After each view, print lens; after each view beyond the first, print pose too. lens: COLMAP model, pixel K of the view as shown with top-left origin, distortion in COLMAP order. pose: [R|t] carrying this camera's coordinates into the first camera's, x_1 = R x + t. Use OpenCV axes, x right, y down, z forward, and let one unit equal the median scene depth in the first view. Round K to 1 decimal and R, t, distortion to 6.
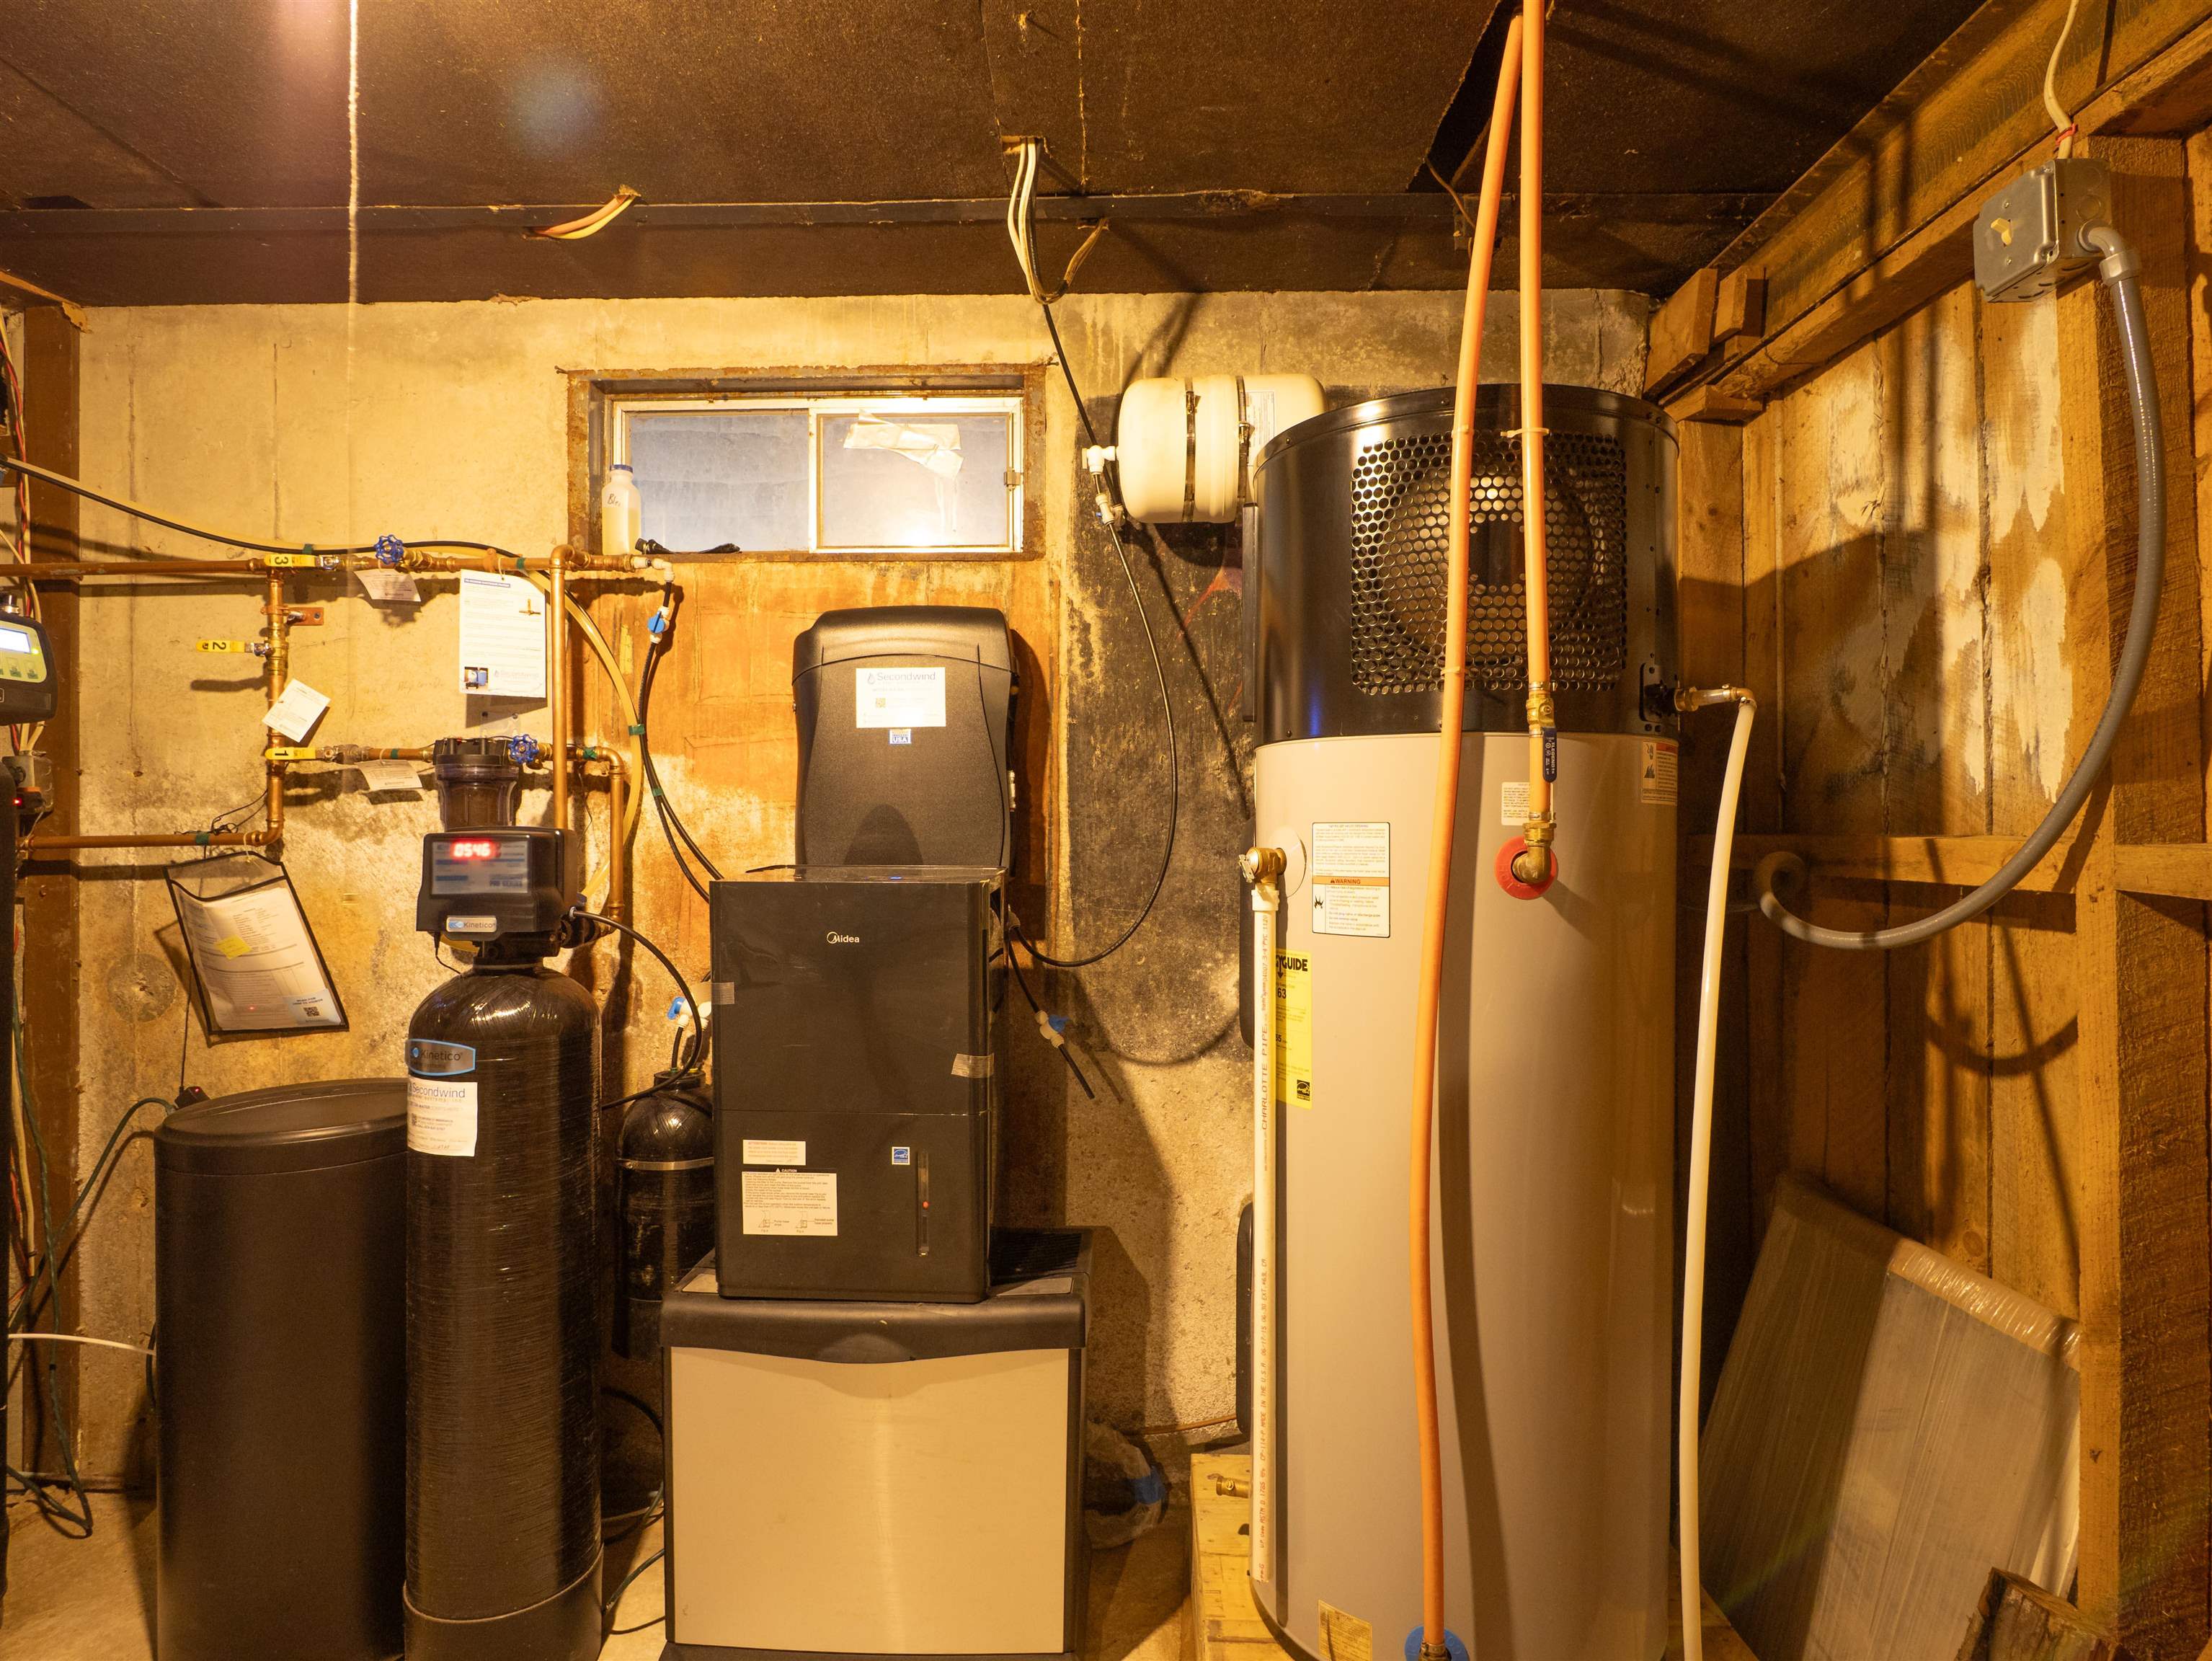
lens RADIAL K [[1195.6, 0, 1108.6], [0, 1195.6, 826.0], [0, 0, 1]] dist [-0.019047, 0.005427]
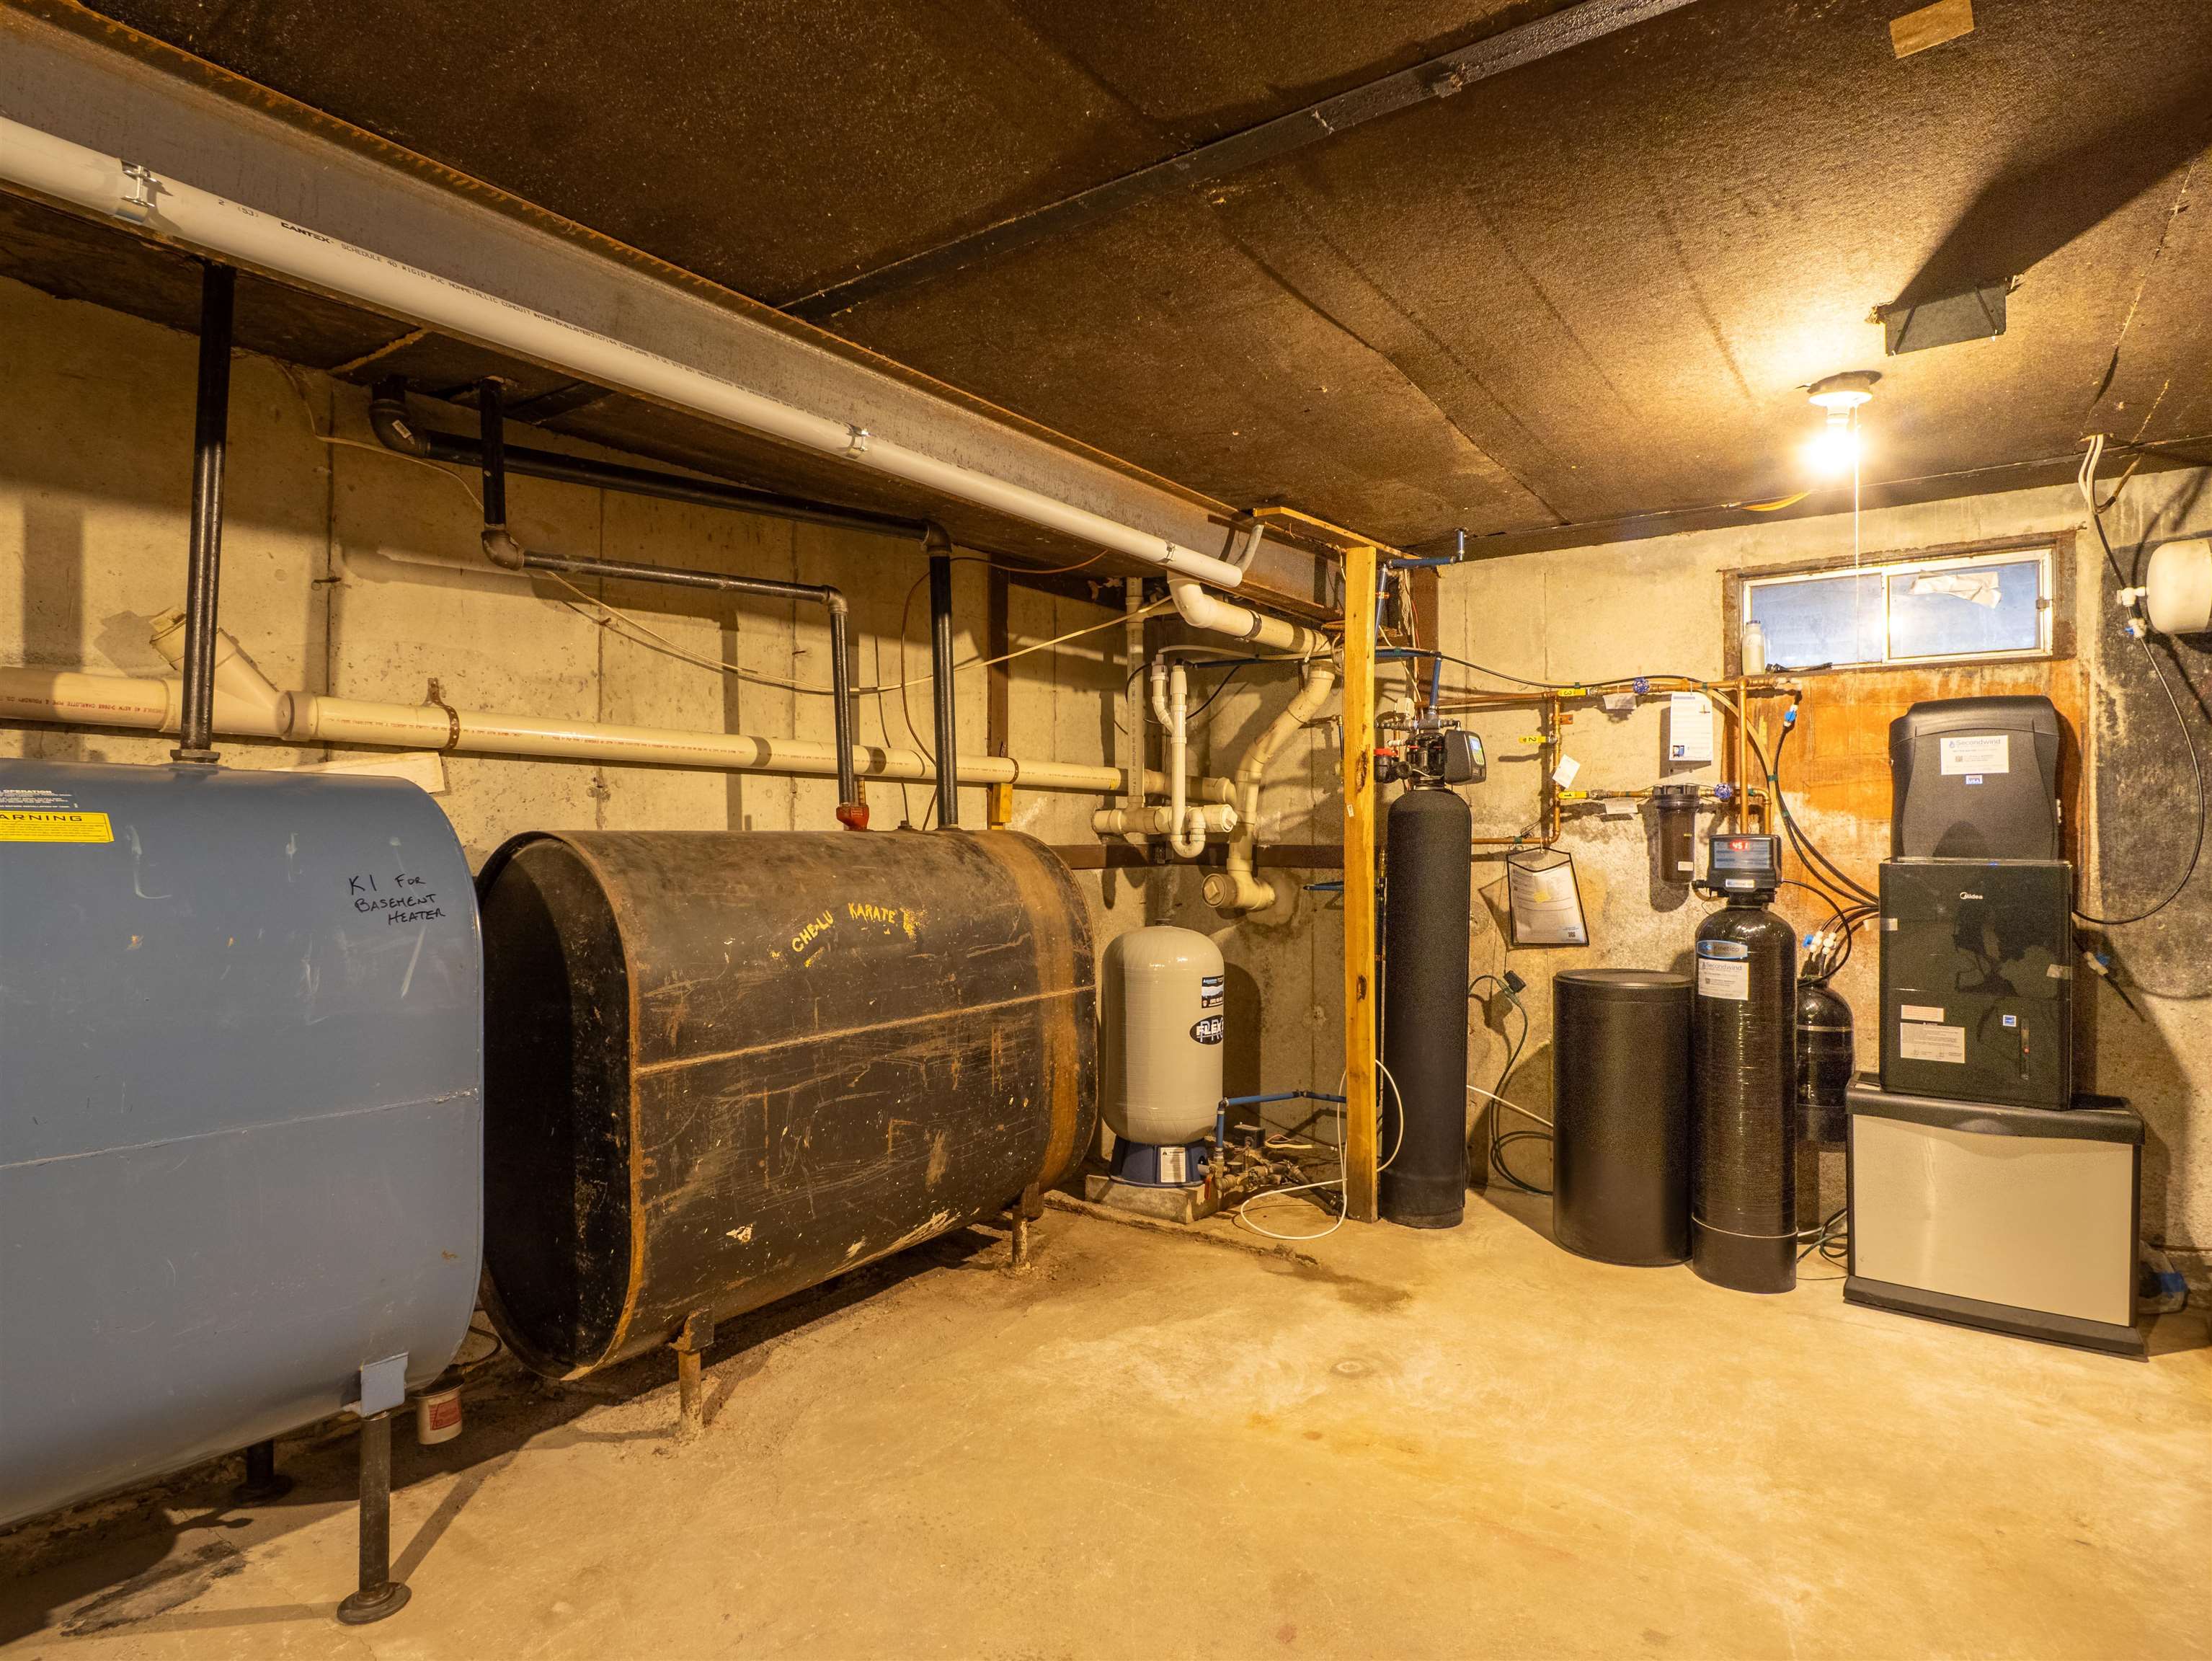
lens RADIAL K [[1195.6, 0, 1101.8], [0, 1195.6, 824.2], [0, 0, 1]] dist [-0.019047, 0.005427]
pose [[0.823912, -0.002530, -0.566712, -0.222437], [-0.004845, 0.999922, -0.011508, 0.009898], [0.566696, 0.012227, 0.823836, -0.934303]]
